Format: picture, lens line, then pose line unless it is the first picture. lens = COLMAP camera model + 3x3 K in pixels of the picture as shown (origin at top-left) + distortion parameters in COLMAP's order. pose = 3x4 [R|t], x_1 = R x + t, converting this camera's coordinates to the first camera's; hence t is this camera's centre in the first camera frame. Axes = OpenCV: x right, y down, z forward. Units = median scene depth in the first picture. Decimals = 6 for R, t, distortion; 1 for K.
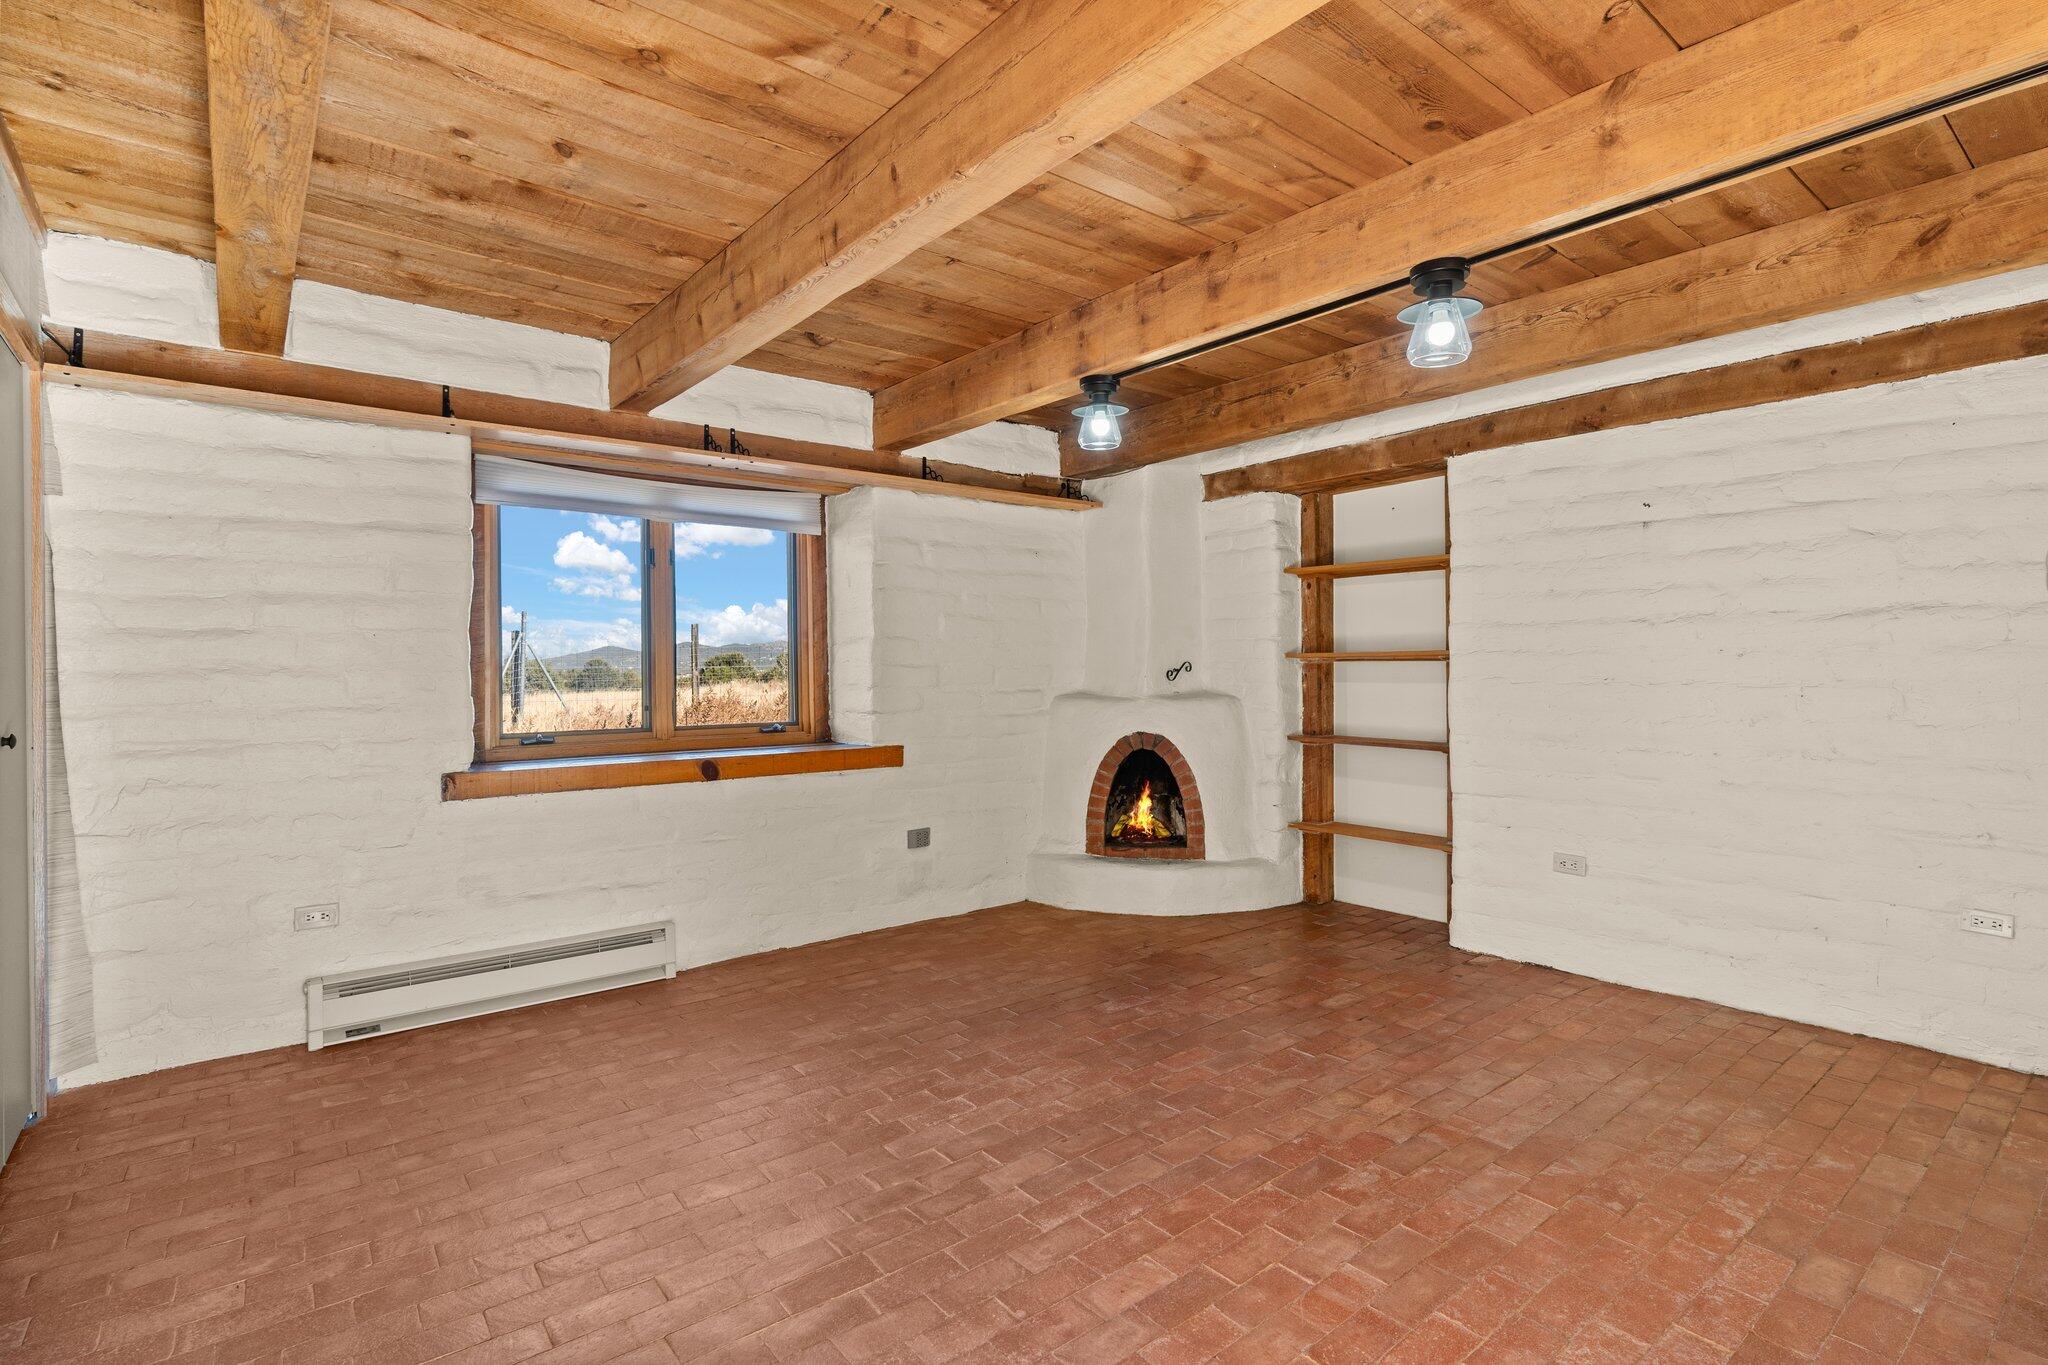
lens RADIAL K [[978.4, 0, 1032.3], [0, 978.4, 666.5], [0, 0, 1]] dist [-0.006034, -0.002226]
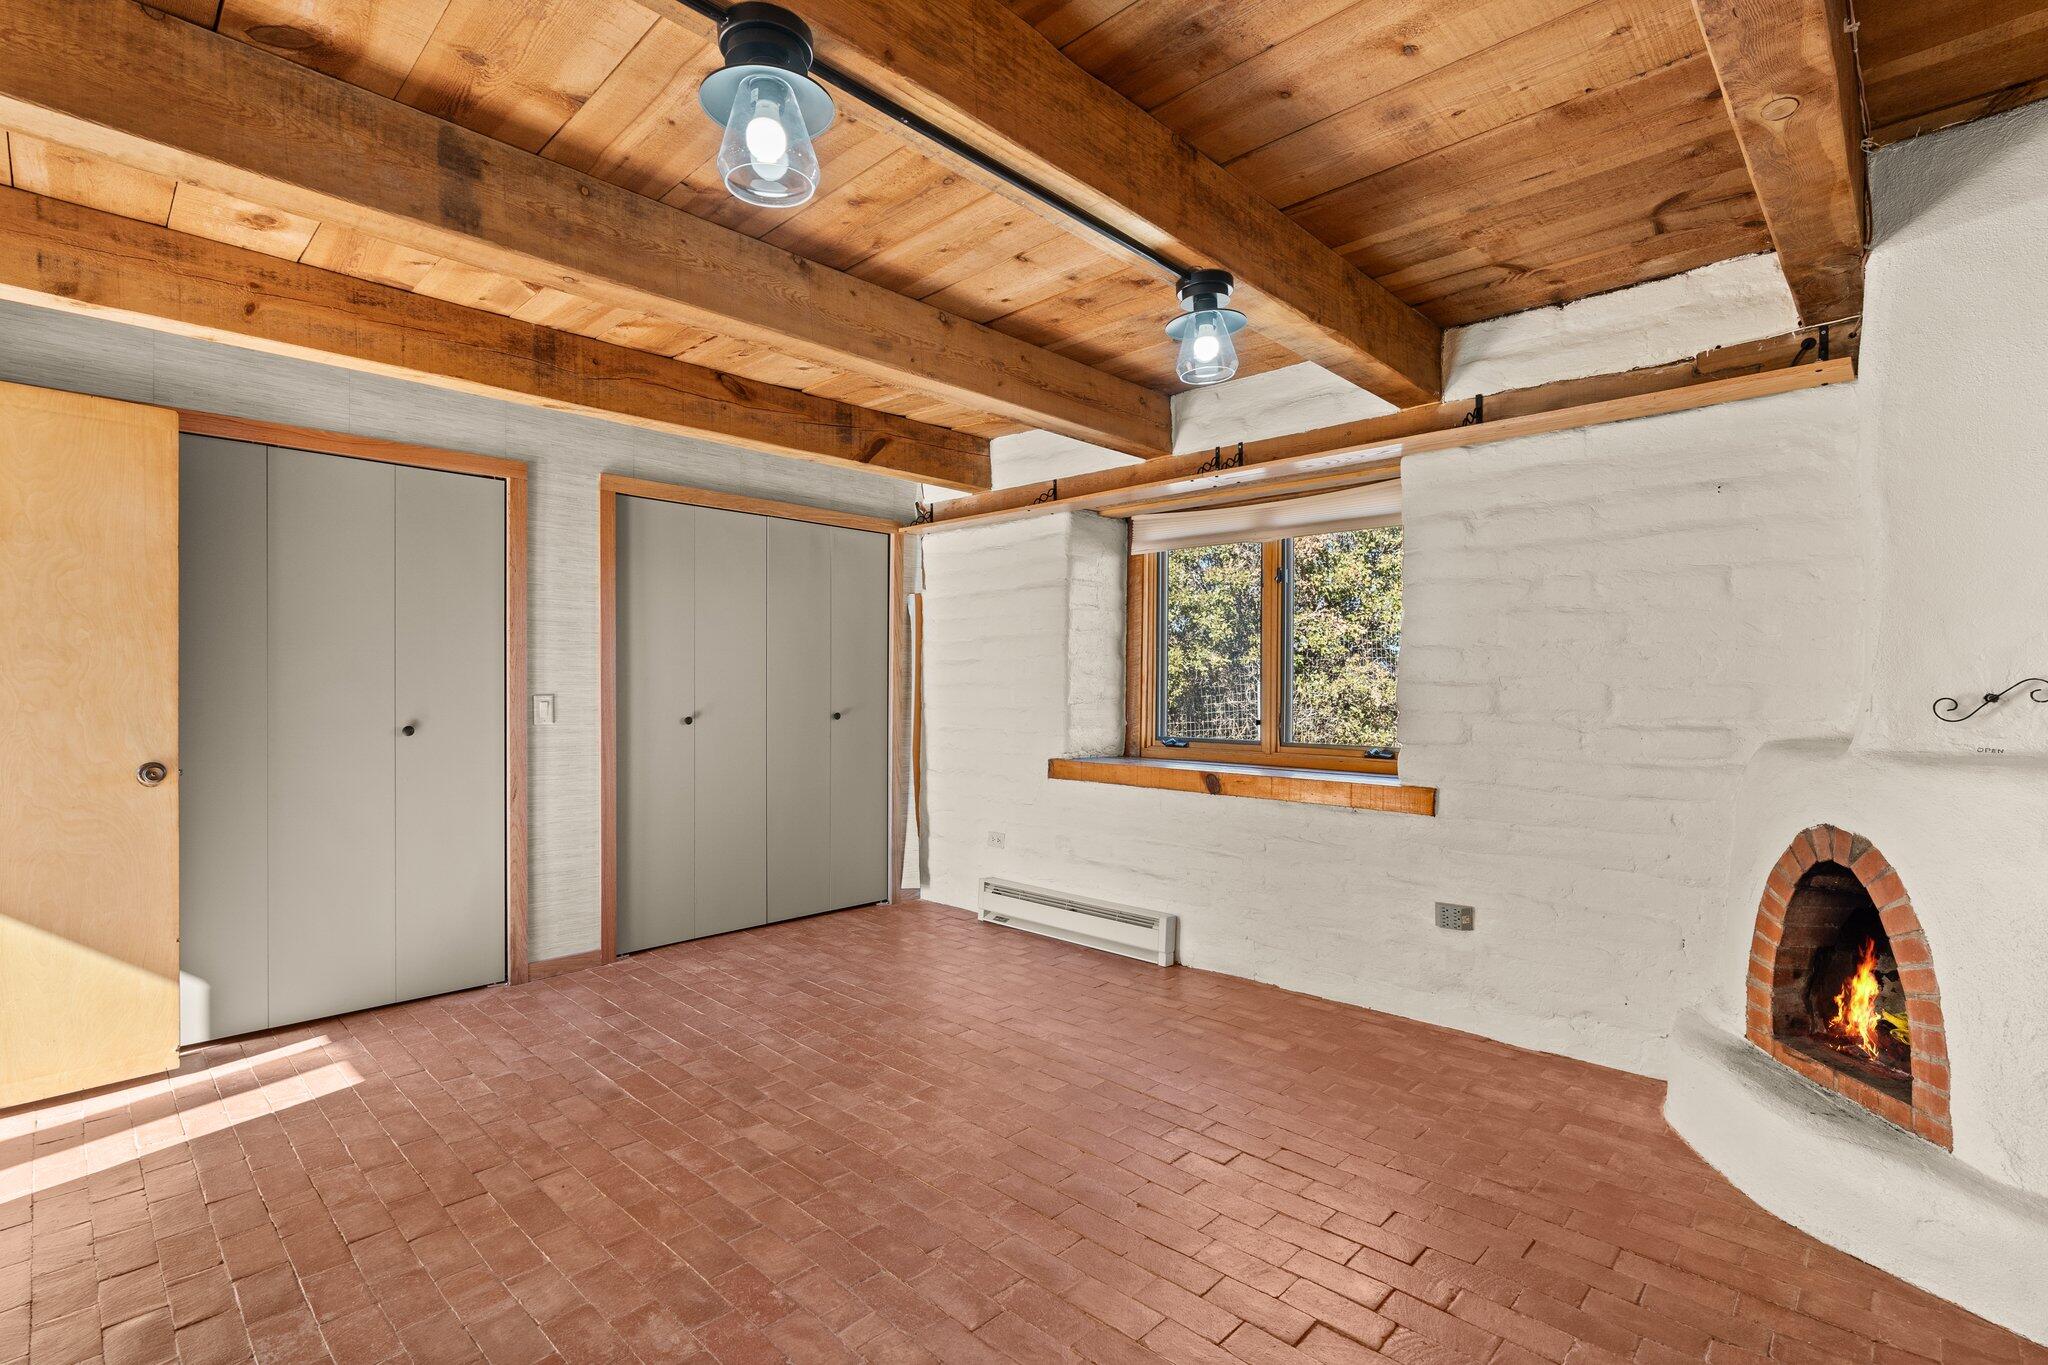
lens RADIAL K [[953.4, 0, 1014.4], [0, 953.4, 687.3], [0, 0, 1]] dist [-0.007867, 0.001543]
pose [[0.115541, 0.010822, -0.993244, 0.692508], [-0.001390, 0.999941, 0.010733, -0.006246], [0.993302, 0.000140, 0.115549, 0.729744]]
